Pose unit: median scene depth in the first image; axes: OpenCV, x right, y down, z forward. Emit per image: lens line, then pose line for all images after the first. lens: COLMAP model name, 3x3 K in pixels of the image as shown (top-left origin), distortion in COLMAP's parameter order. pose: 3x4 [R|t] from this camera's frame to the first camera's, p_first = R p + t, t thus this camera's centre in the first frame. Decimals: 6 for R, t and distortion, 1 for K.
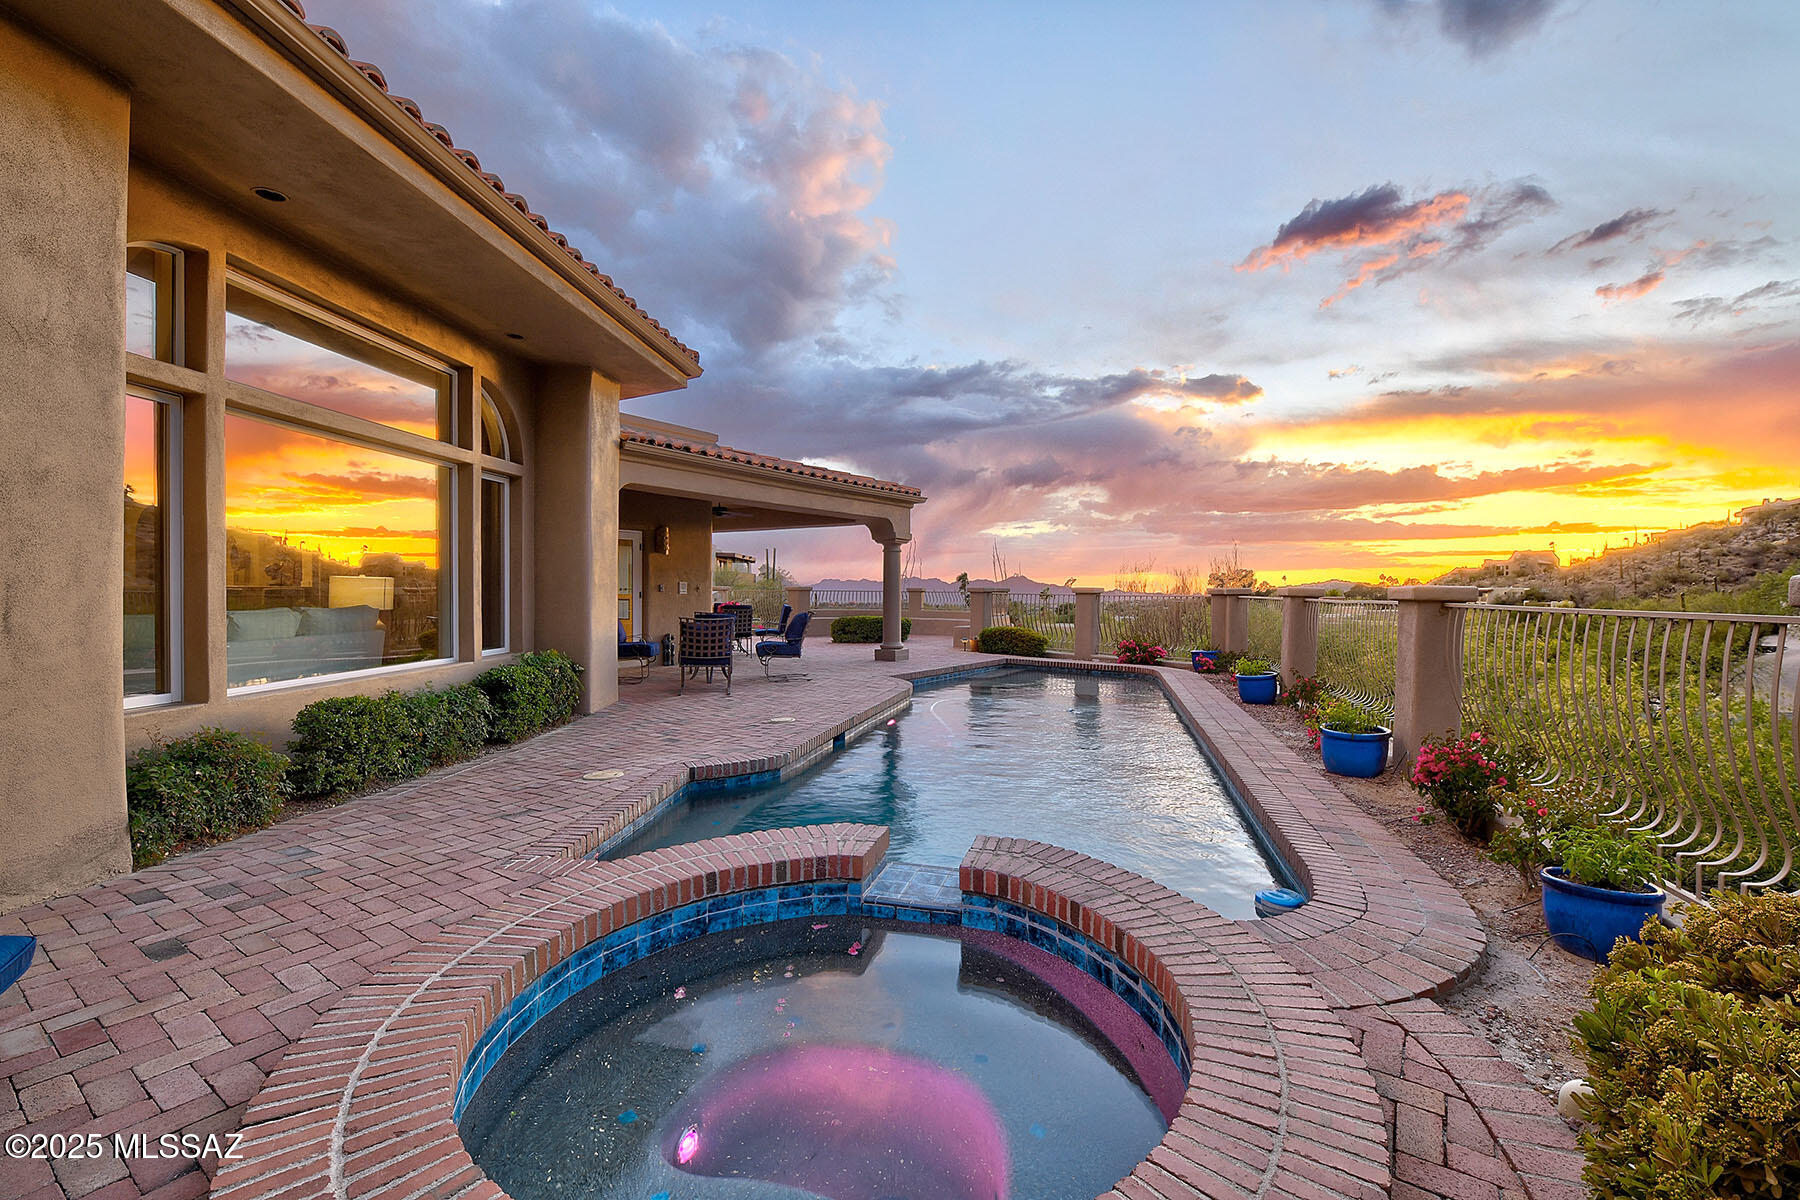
lens RADIAL K [[791.5, 0, 900.0], [0, 791.5, 600.0], [0, 0, 1]] dist [-0.000488, -0.000019]
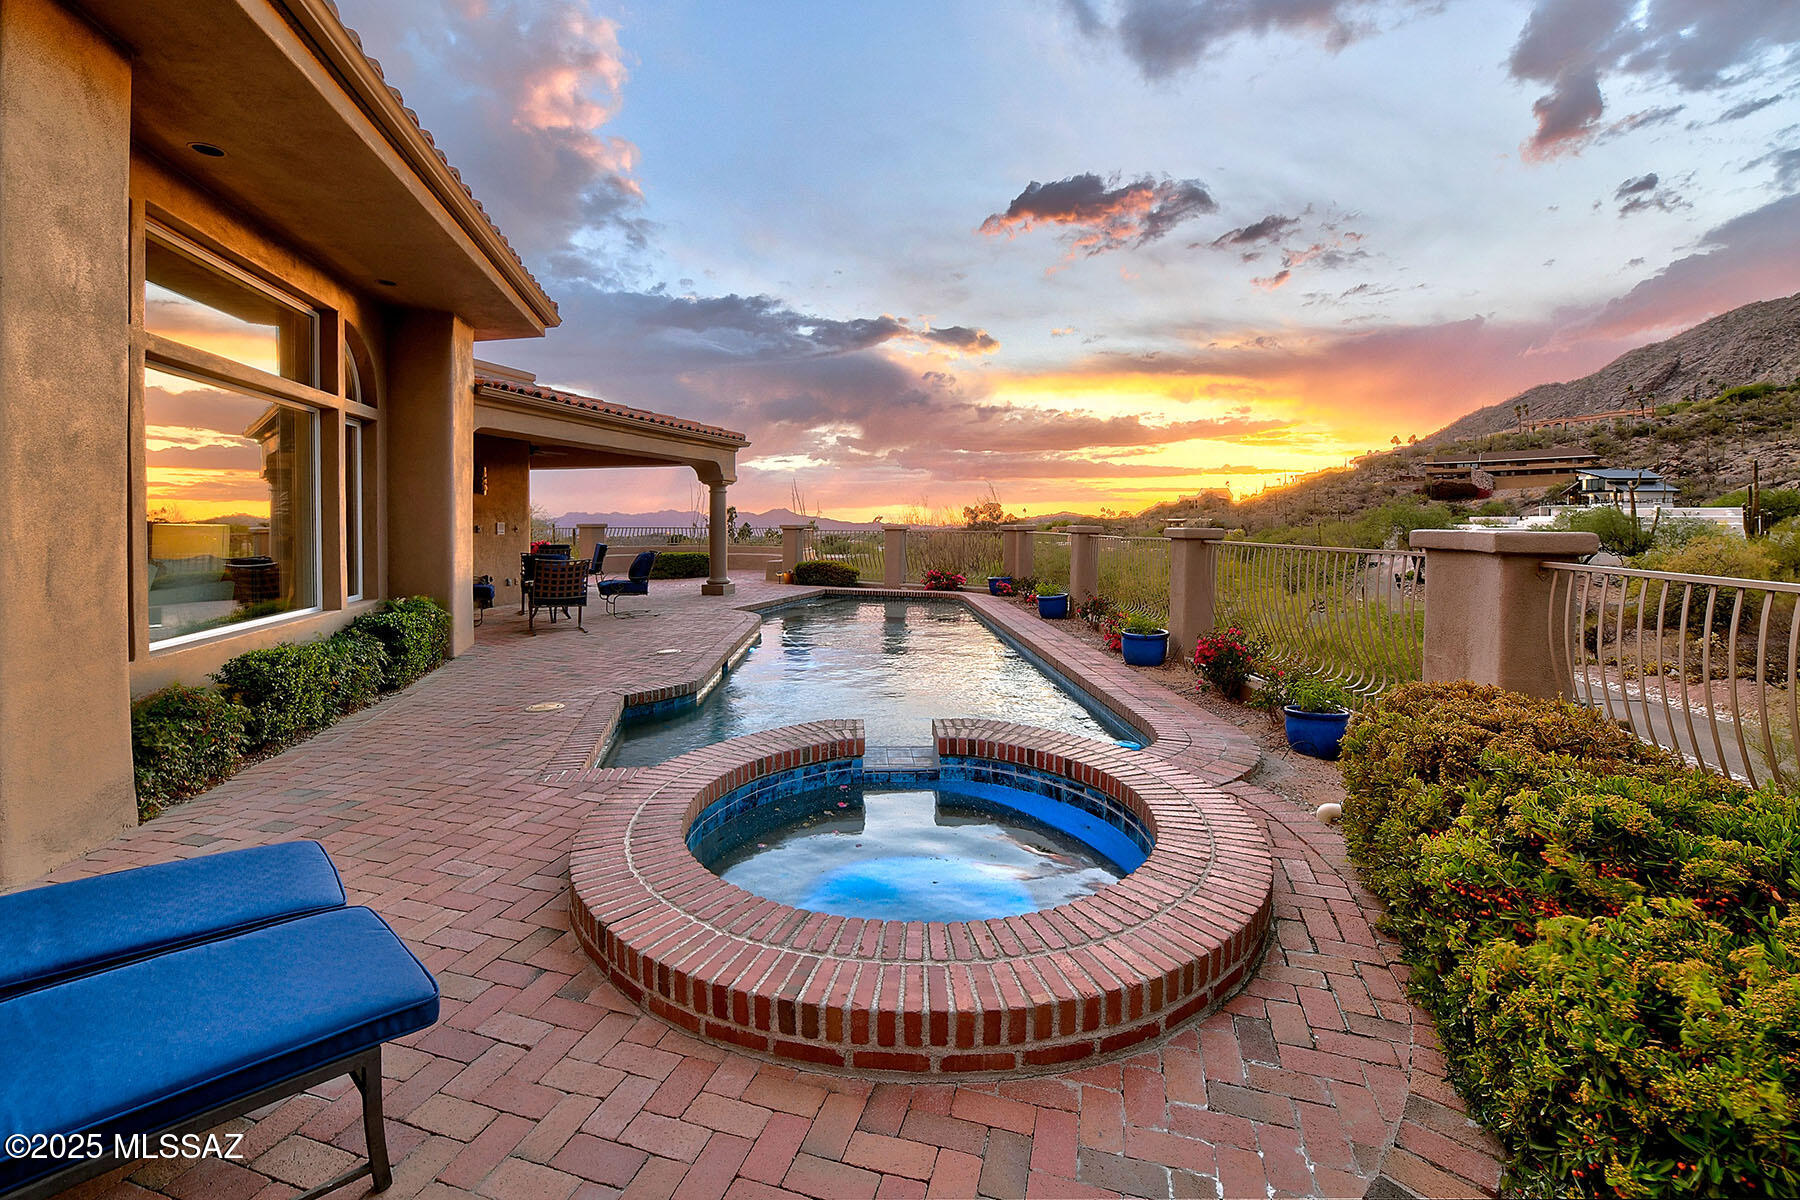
lens RADIAL K [[765.1, 0, 894.1], [0, 765.1, 533.0], [0, 0, 1]] dist [0.011097, -0.000037]
pose [[0.959818, -0.012571, 0.280341, -0.122180], [0.012587, 0.999919, 0.001746, -0.009117], [-0.280341, 0.001853, 0.959899, -0.090293]]
